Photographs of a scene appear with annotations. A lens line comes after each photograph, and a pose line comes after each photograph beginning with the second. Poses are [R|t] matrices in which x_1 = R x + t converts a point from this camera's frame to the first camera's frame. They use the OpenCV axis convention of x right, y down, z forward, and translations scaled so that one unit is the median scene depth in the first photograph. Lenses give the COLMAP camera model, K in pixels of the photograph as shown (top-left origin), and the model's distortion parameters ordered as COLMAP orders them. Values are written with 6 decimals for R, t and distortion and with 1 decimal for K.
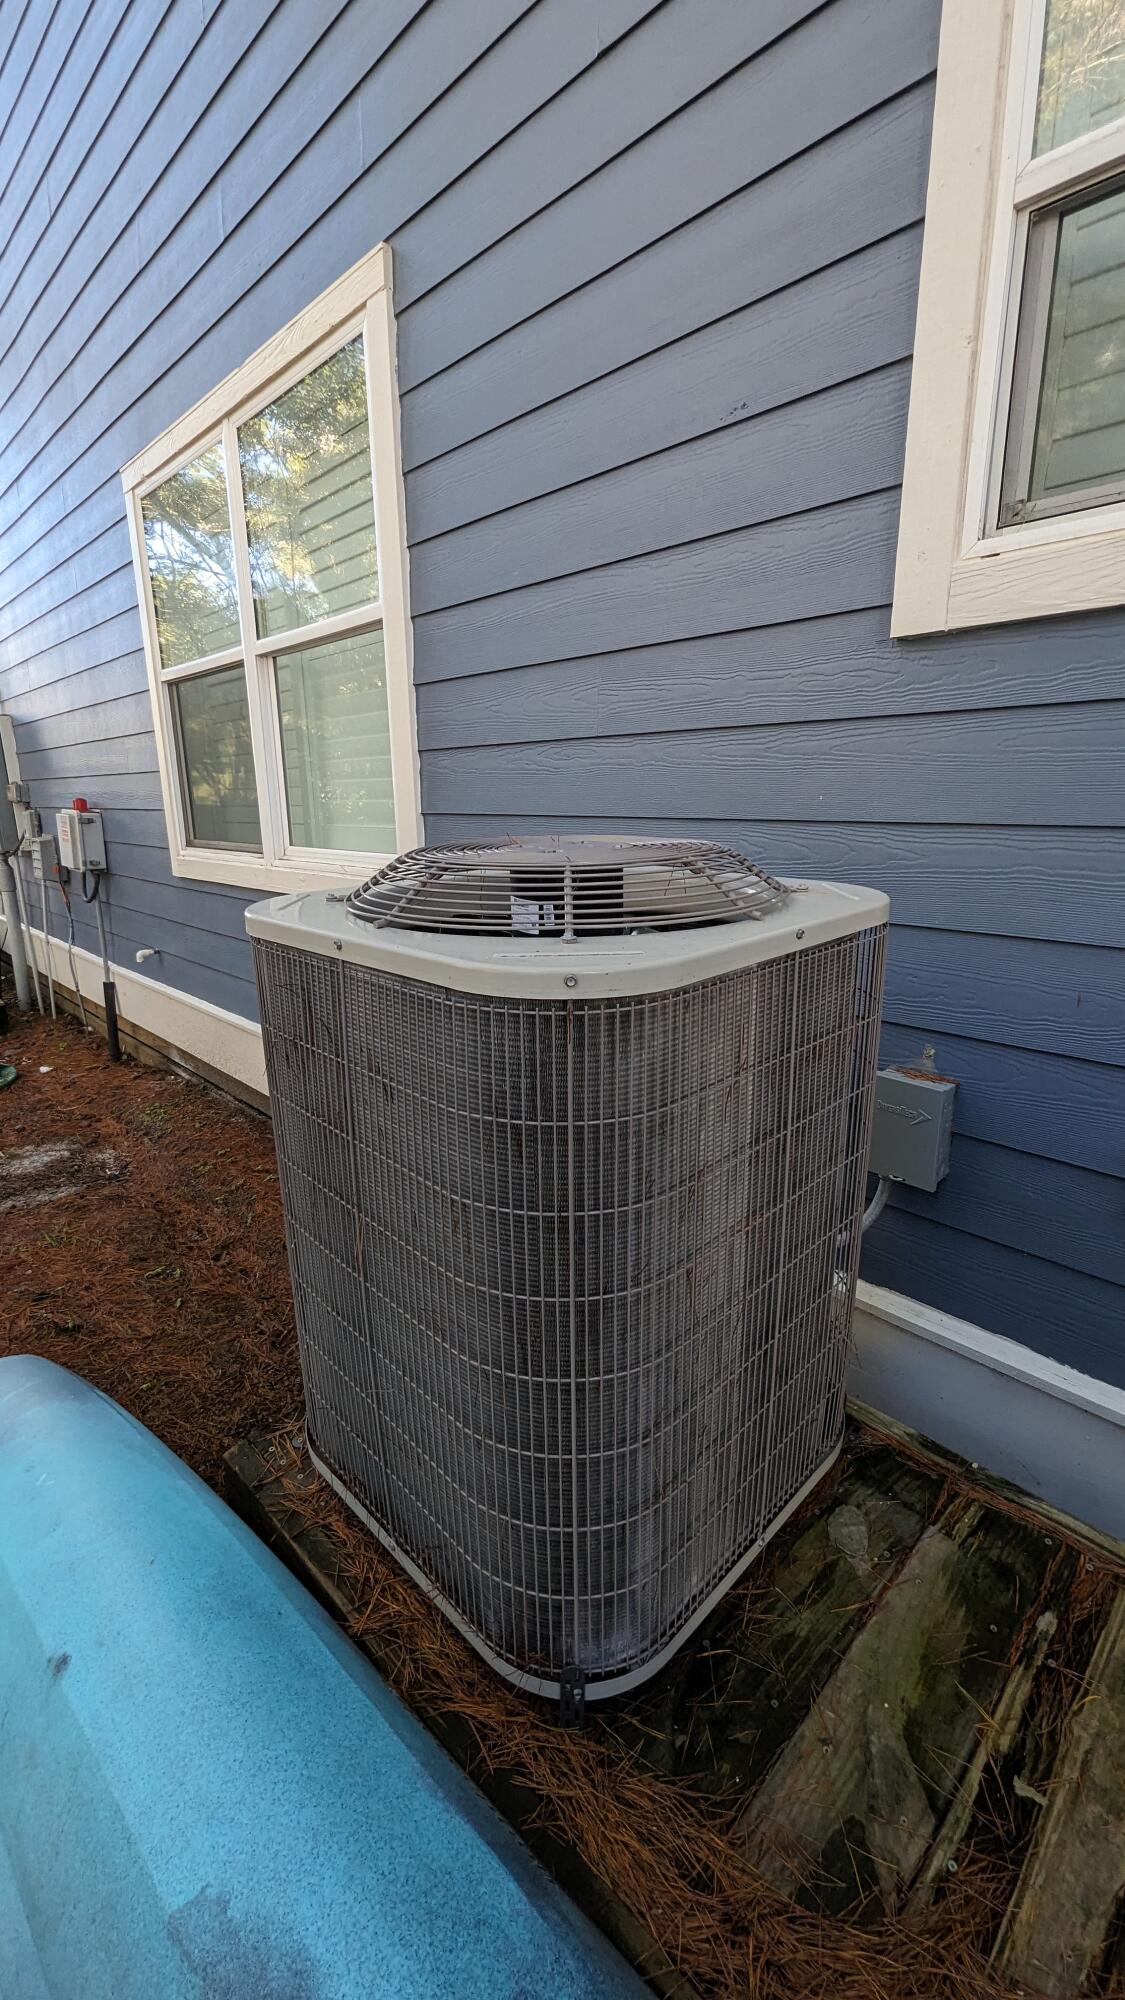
lens RADIAL K [[824.8, 0, 560.9], [0, 824.8, 998.3], [0, 0, 1]] dist [-0.001274, -0.000114]
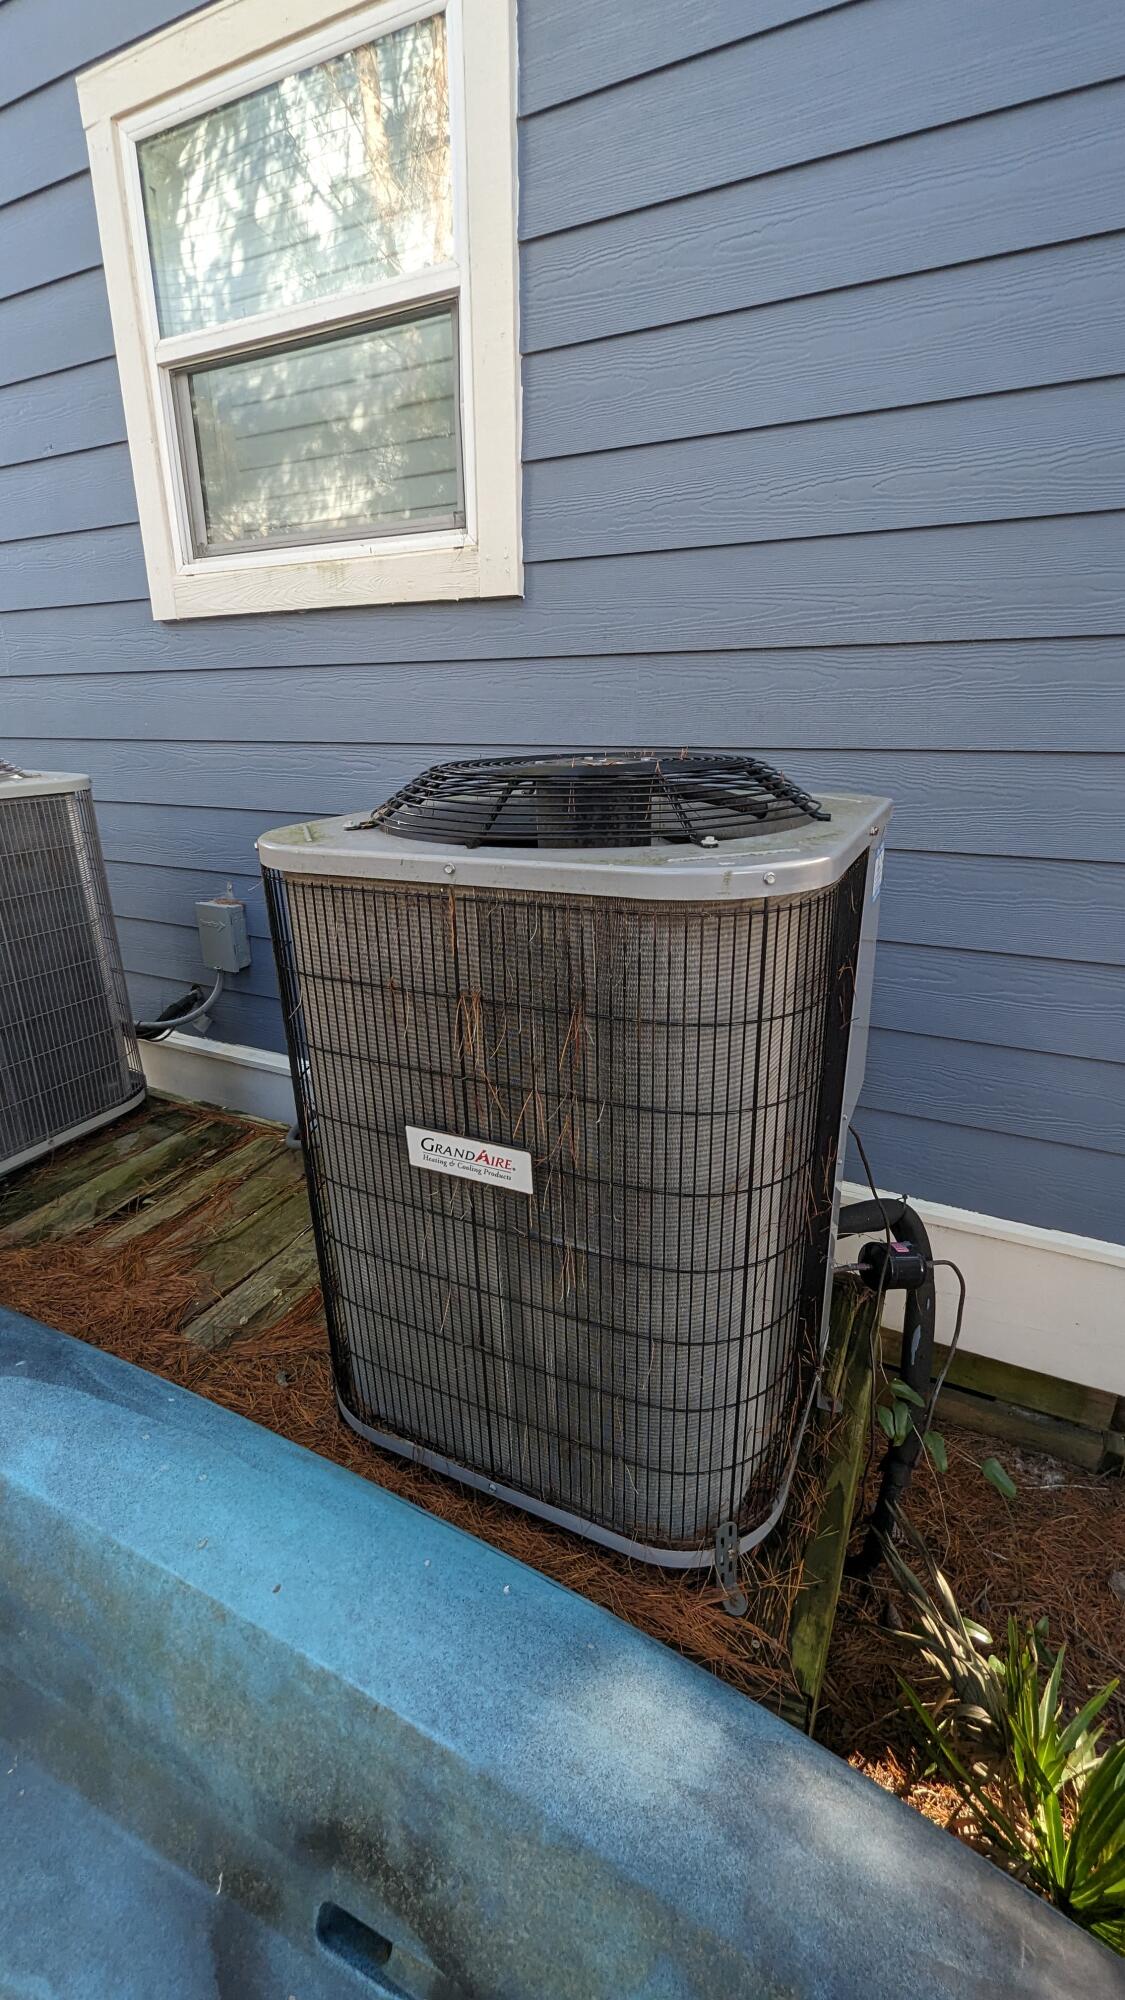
lens RADIAL K [[824.8, 0, 565.7], [0, 824.8, 994.4], [0, 0, 1]] dist [-0.001274, -0.000114]
pose [[0.940086, -0.098208, 0.326485, 0.555079], [0.074590, 0.993660, 0.084119, 0.199557], [-0.332677, -0.054727, 0.941452, -0.787690]]
